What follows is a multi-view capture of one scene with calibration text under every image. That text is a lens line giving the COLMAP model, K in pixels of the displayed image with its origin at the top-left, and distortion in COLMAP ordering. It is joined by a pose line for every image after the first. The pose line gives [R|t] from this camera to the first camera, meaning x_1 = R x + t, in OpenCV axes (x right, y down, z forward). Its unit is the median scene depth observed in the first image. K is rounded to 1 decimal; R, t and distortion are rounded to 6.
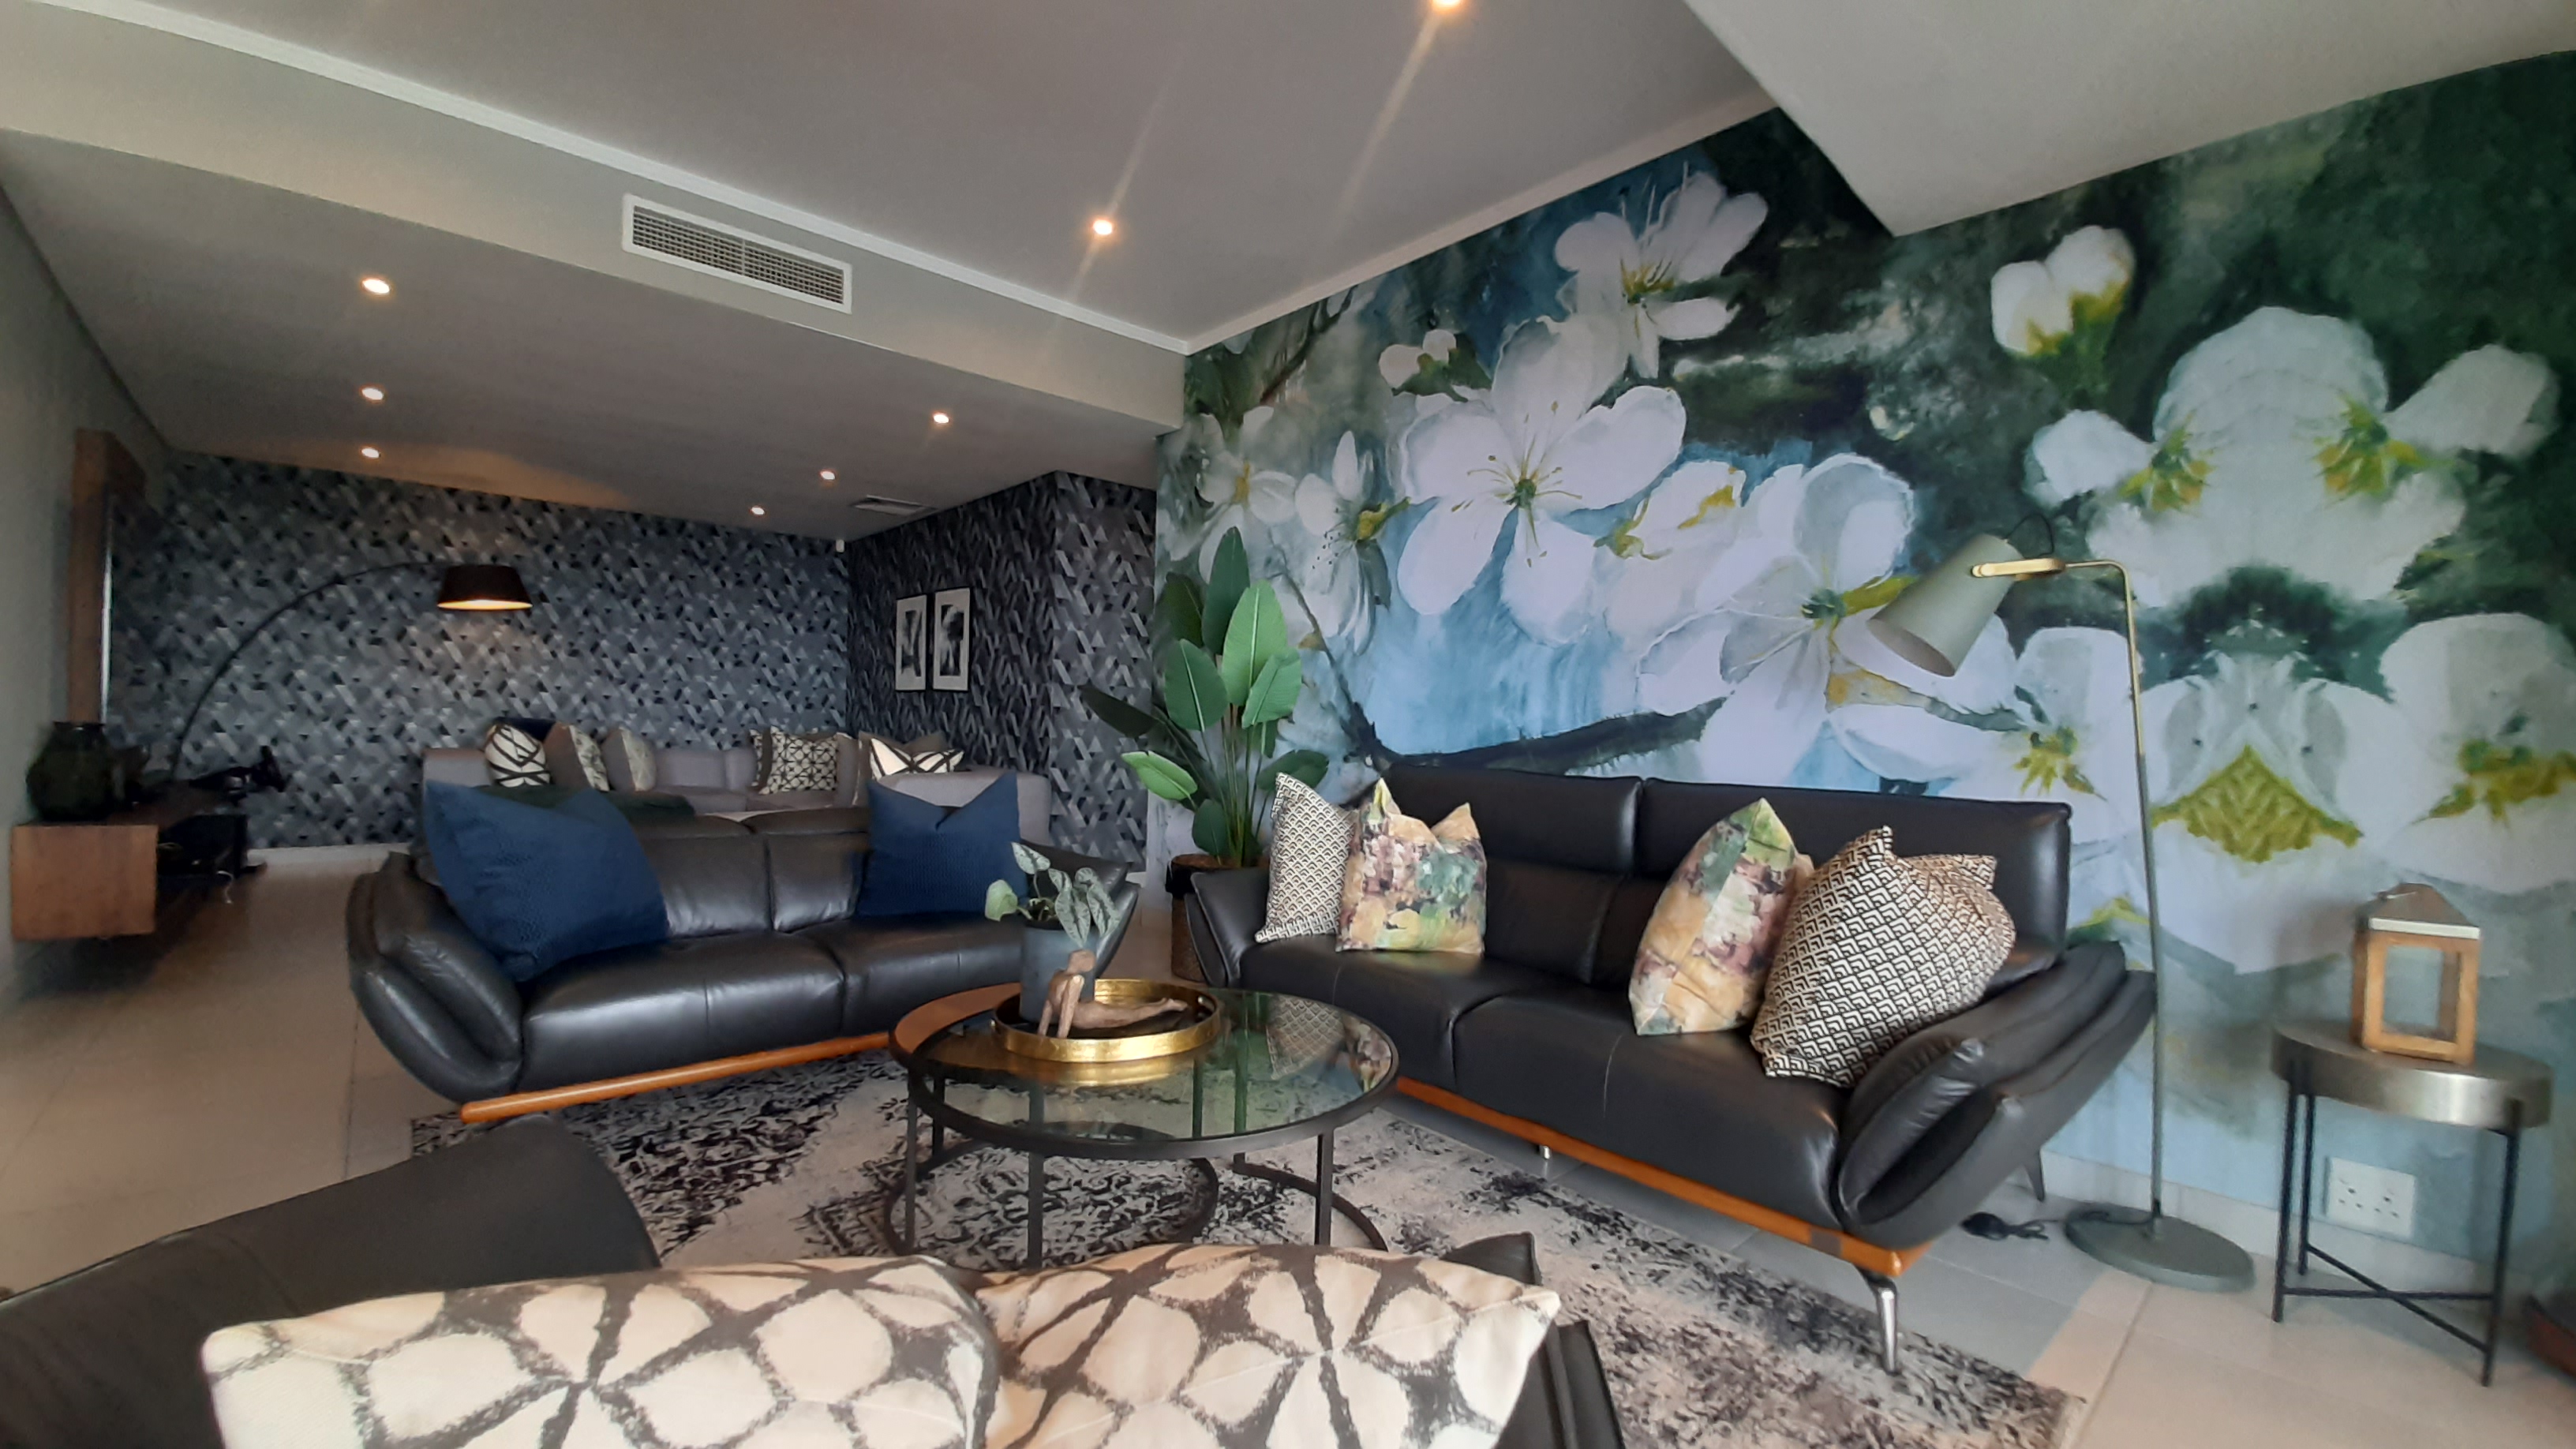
lens RADIAL K [[1002.5, 0, 1302.5], [0, 1002.5, 752.5], [0, 0, 1]] dist [0.007382, -0.010614]
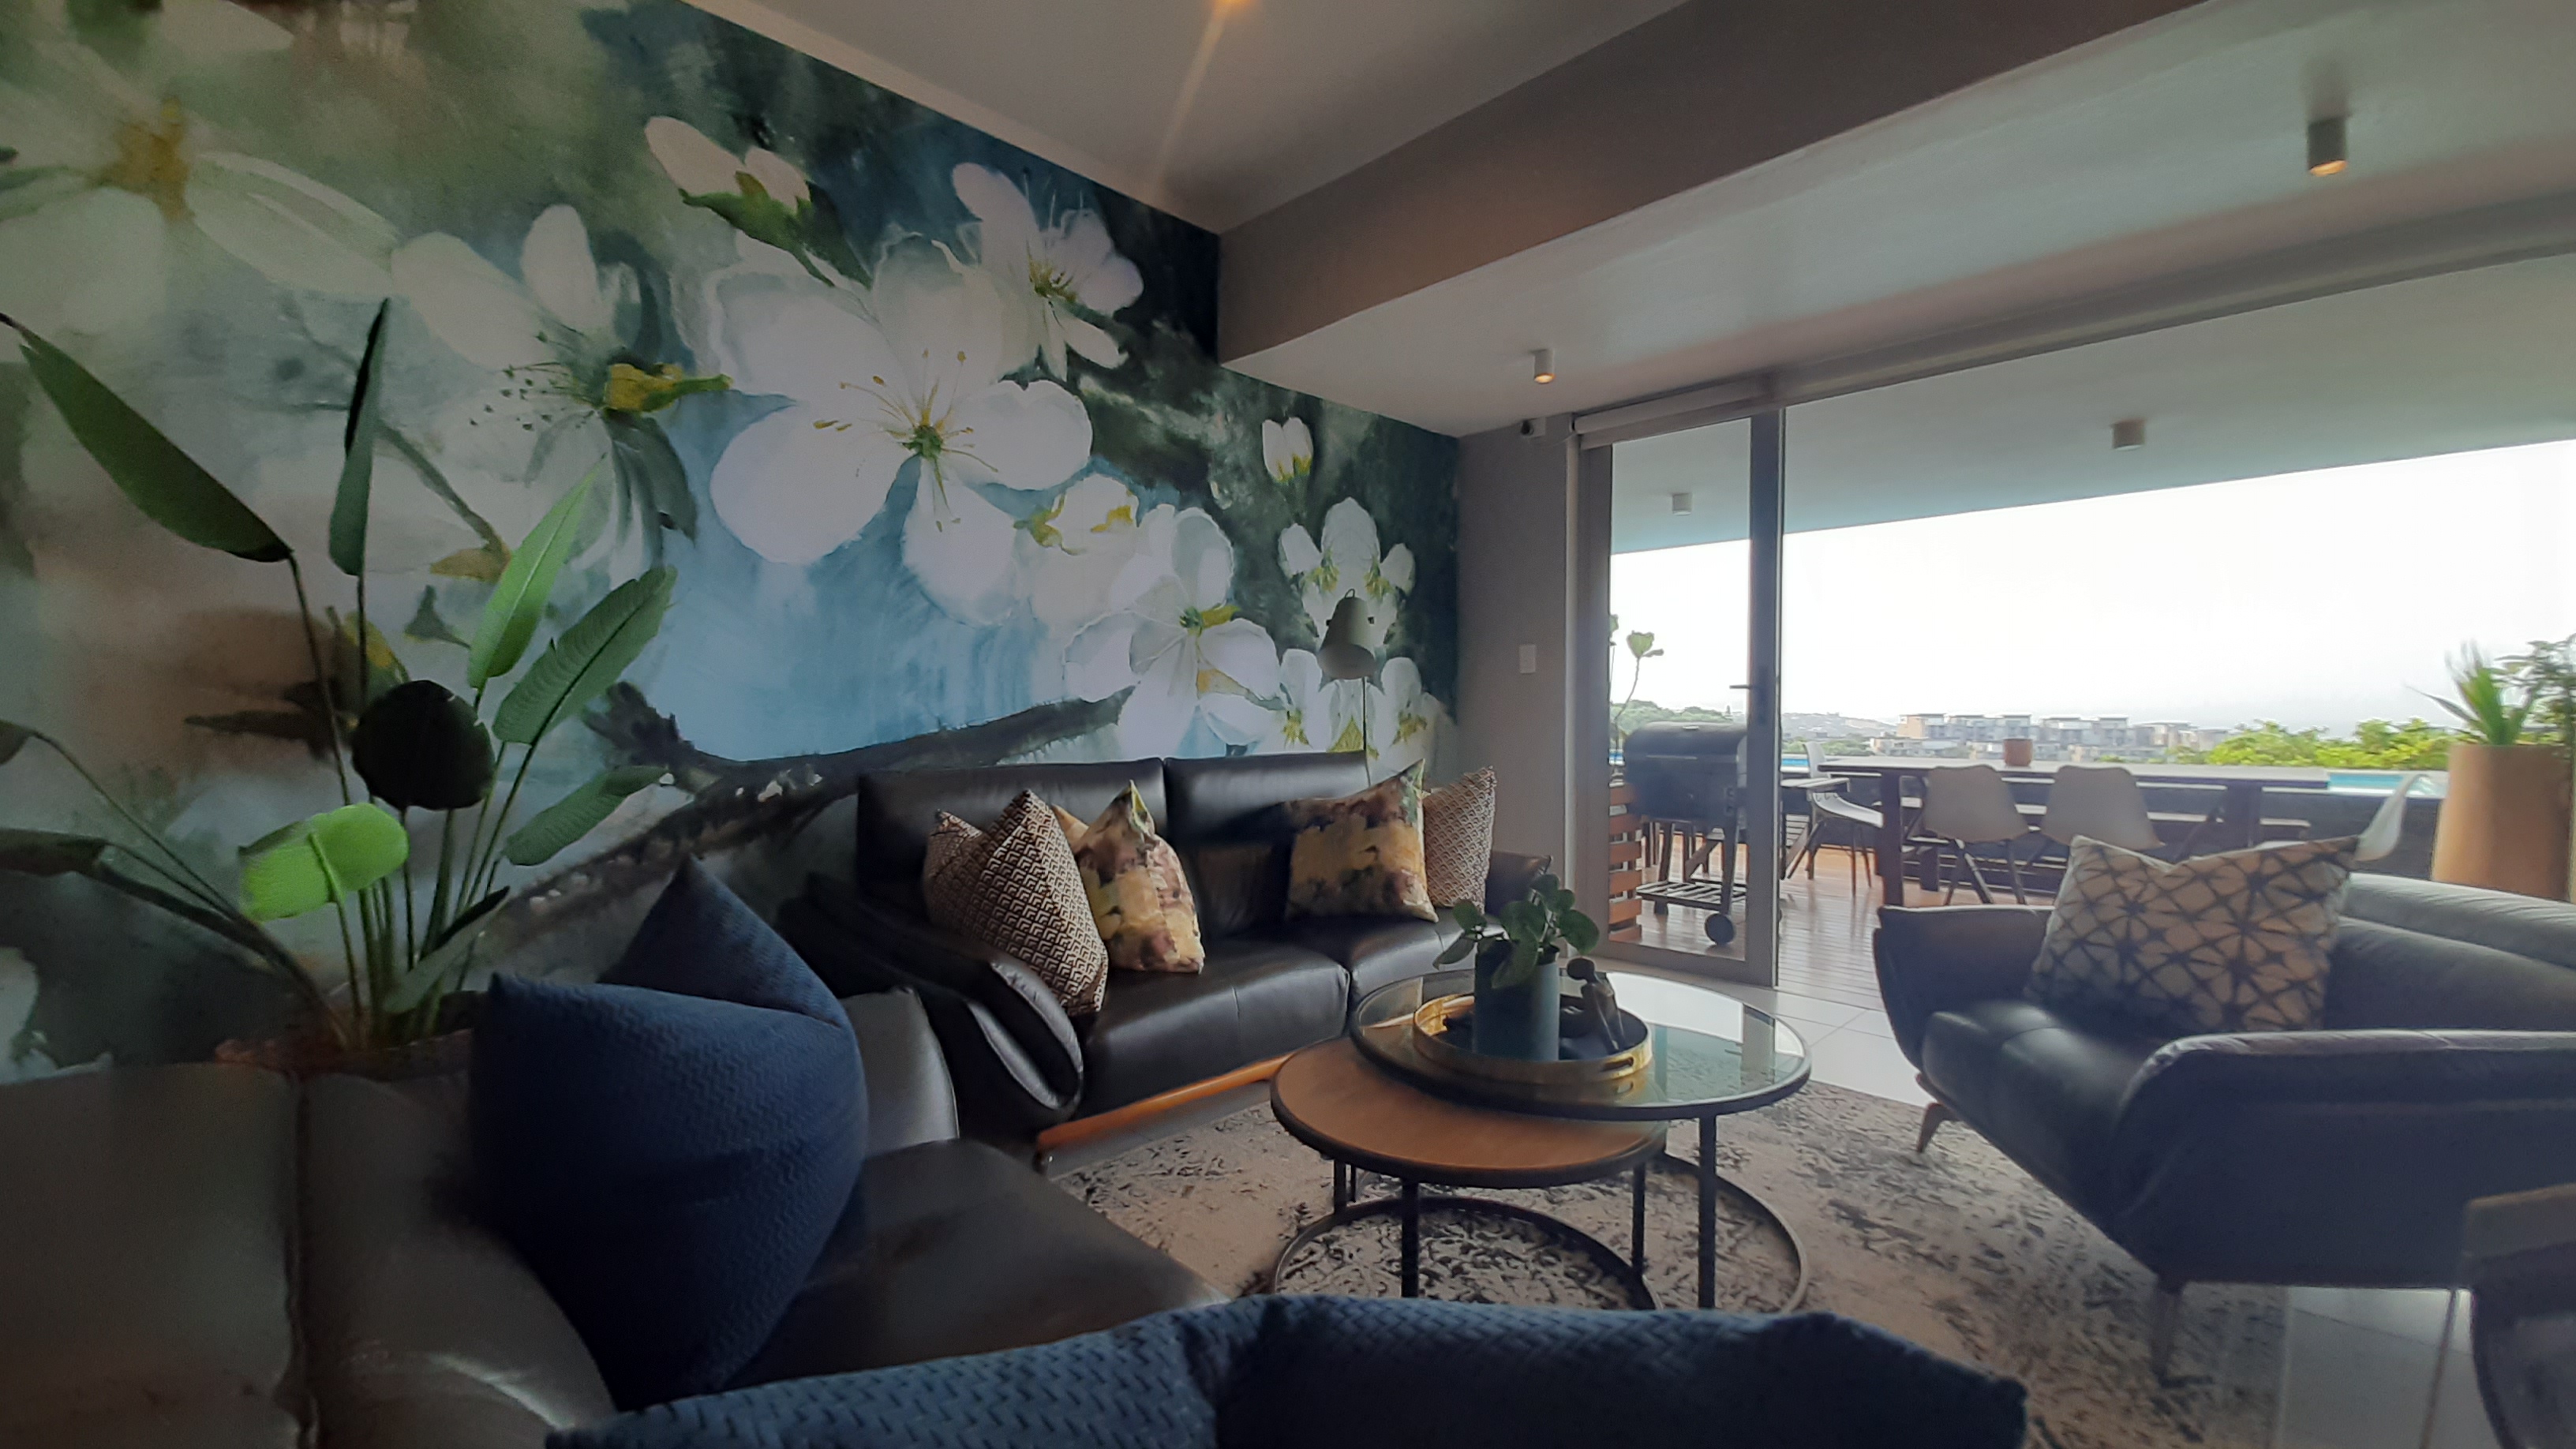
lens RADIAL K [[1002.5, 0, 1289.8], [0, 1002.5, 752.1], [0, 0, 1]] dist [0.007382, -0.010614]
pose [[-0.034294, -0.066385, 0.997205, -0.565765], [0.028549, 0.997319, 0.067374, -0.038389], [-0.999004, 0.030780, -0.032307, 0.627433]]
